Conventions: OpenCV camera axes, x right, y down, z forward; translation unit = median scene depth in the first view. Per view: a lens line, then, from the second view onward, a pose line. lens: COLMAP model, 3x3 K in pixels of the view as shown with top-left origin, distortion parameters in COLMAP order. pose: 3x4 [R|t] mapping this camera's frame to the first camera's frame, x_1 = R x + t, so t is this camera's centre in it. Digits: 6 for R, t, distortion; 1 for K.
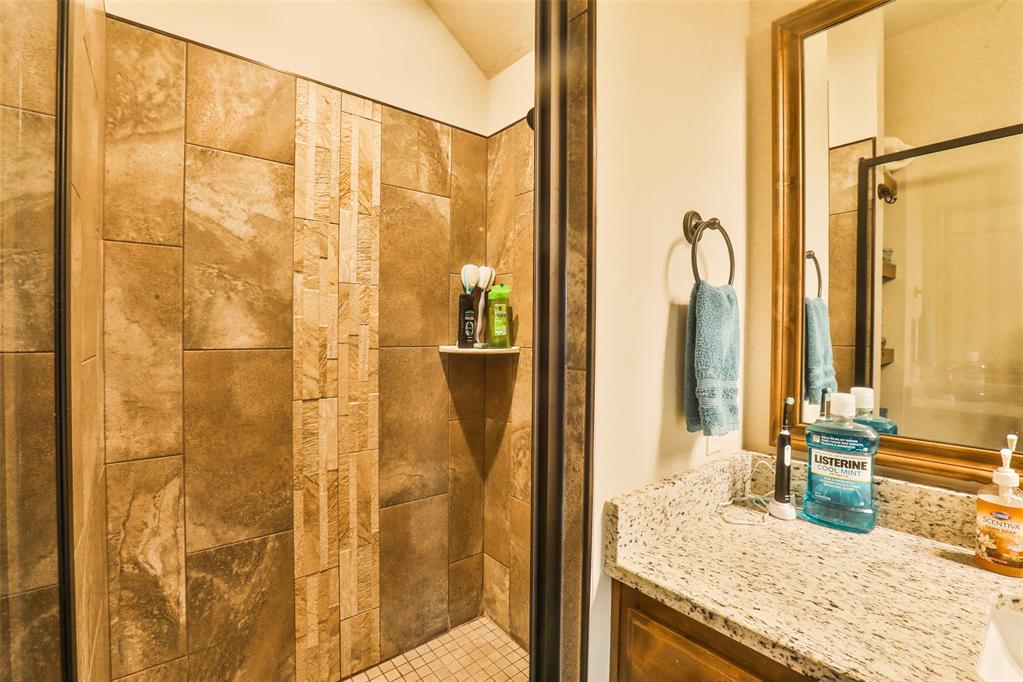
lens RADIAL K [[465.8, 0, 515.9], [0, 465.8, 340.0], [0, 0, 1]] dist [-0.045610, 0.013932]
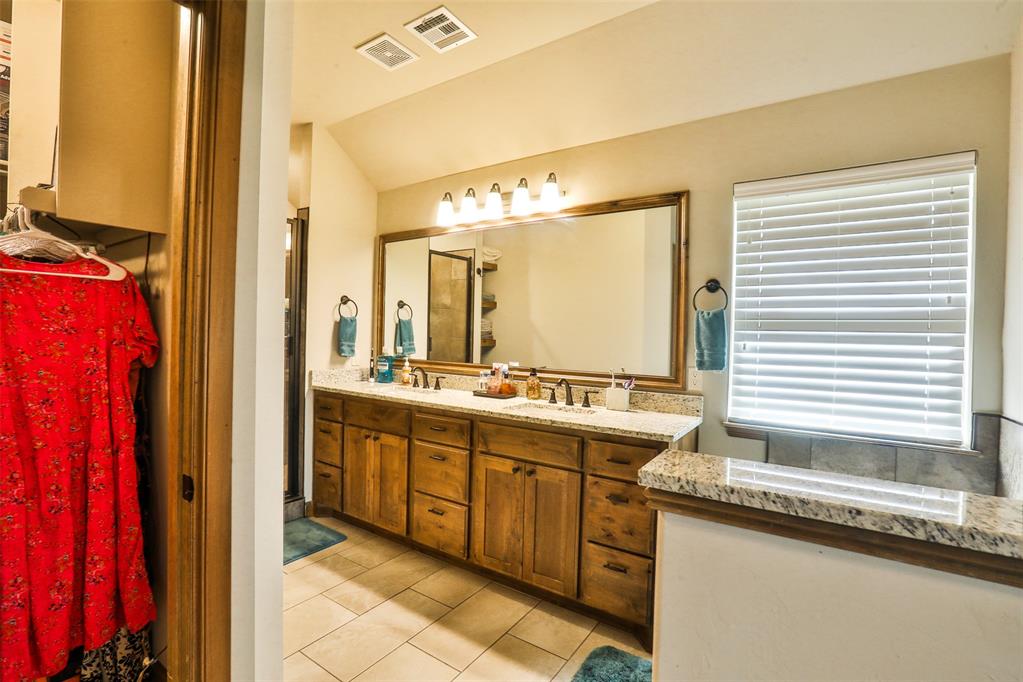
lens RADIAL K [[465.8, 0, 510.1], [0, 465.8, 336.4], [0, 0, 1]] dist [-0.045610, 0.013932]
pose [[0.959063, 0.010776, 0.282987, 0.354993], [-0.009729, 0.999940, -0.005104, 0.024682], [-0.283025, 0.002142, 0.959110, -1.645021]]
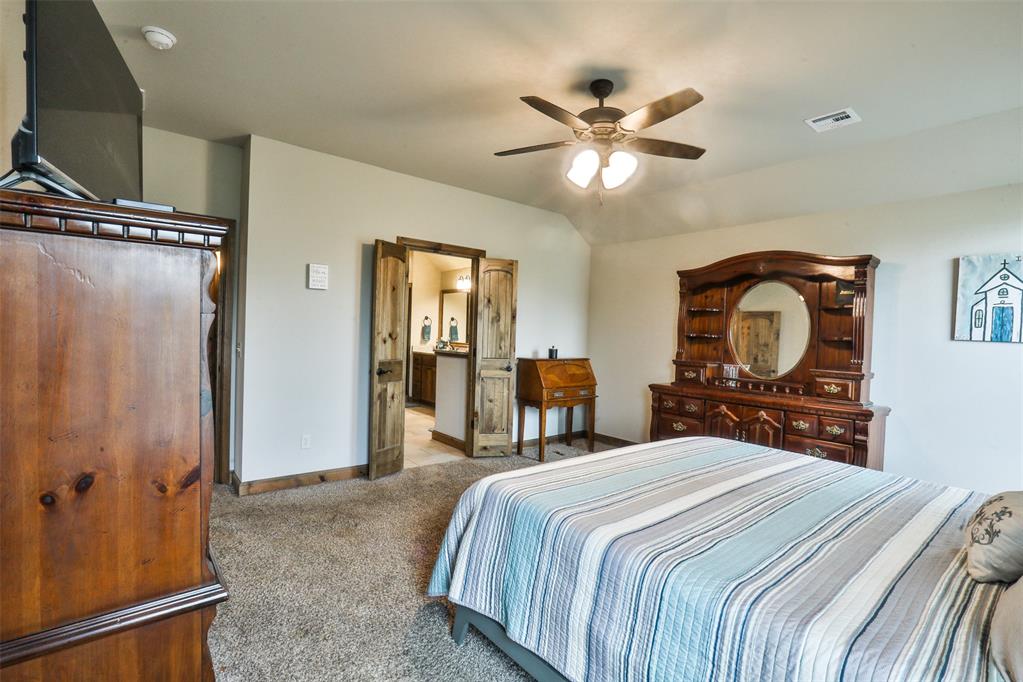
lens RADIAL K [[465.8, 0, 509.5], [0, 465.8, 340.3], [0, 0, 1]] dist [-0.045610, 0.013932]
pose [[0.999725, 0.023127, -0.003891, 1.189581], [-0.023120, 0.999731, 0.001988, 0.075157], [0.003936, -0.001898, 0.999990, -4.646494]]
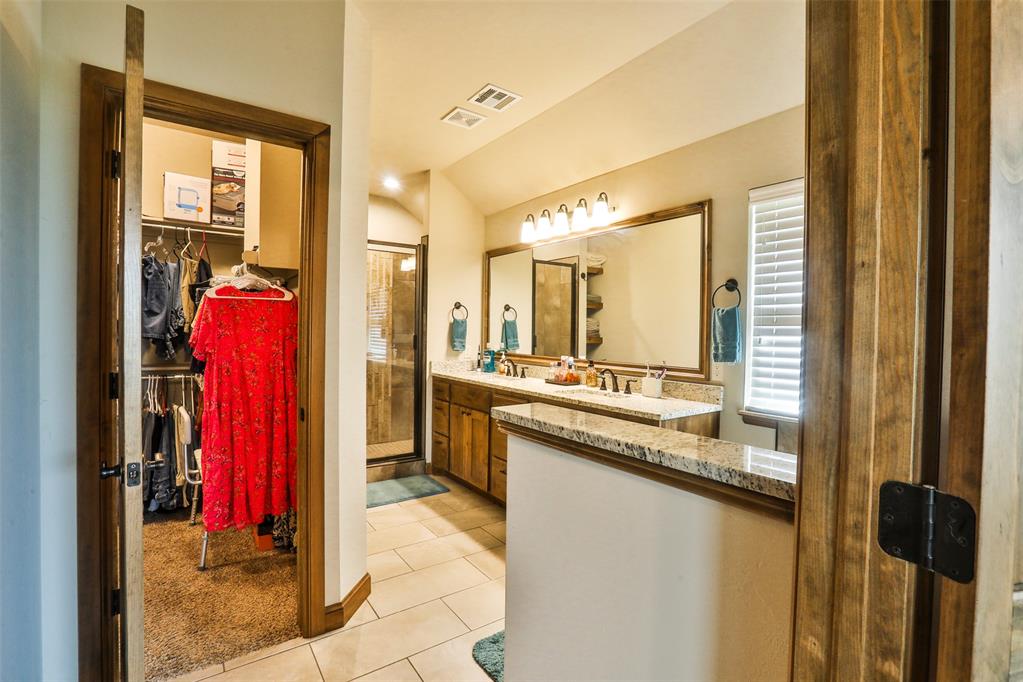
lens RADIAL K [[465.8, 0, 505.8], [0, 465.8, 335.0], [0, 0, 1]] dist [-0.045610, 0.013932]
pose [[0.996996, 0.005770, -0.077243, 0.707651], [-0.006171, 0.999969, -0.004950, 0.034517], [0.077212, 0.005412, 0.997000, -2.041987]]
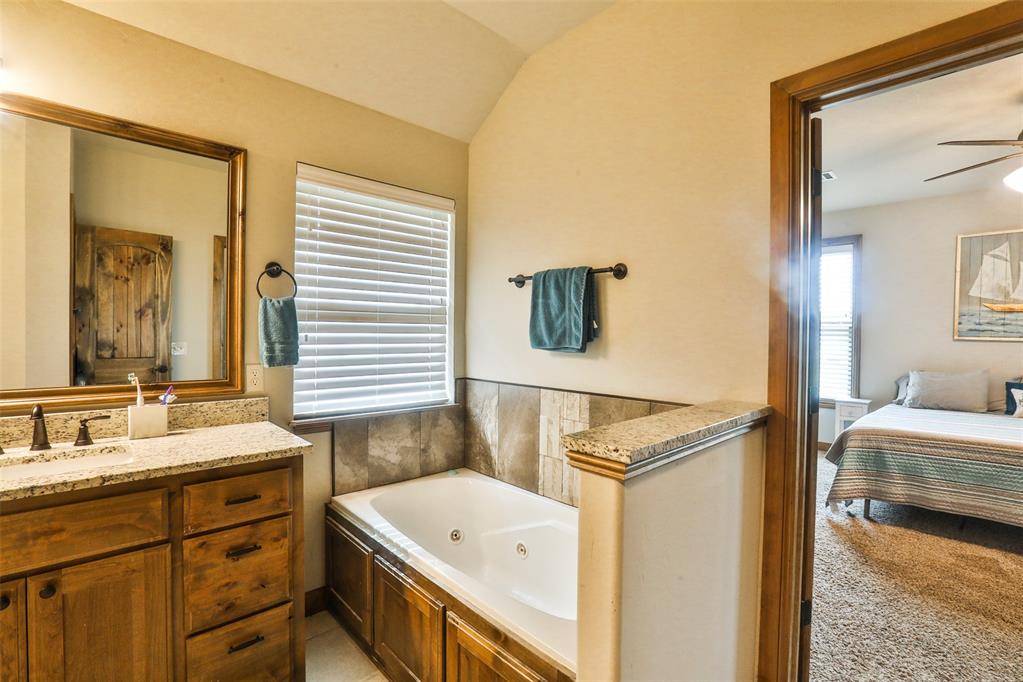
lens RADIAL K [[465.8, 0, 507.7], [0, 465.8, 337.2], [0, 0, 1]] dist [-0.045610, 0.013932]
pose [[-0.053356, -0.018506, 0.998404, 0.085301], [0.001814, 0.999825, 0.018629, 0.015821], [-0.998574, 0.002805, -0.053313, -1.042516]]
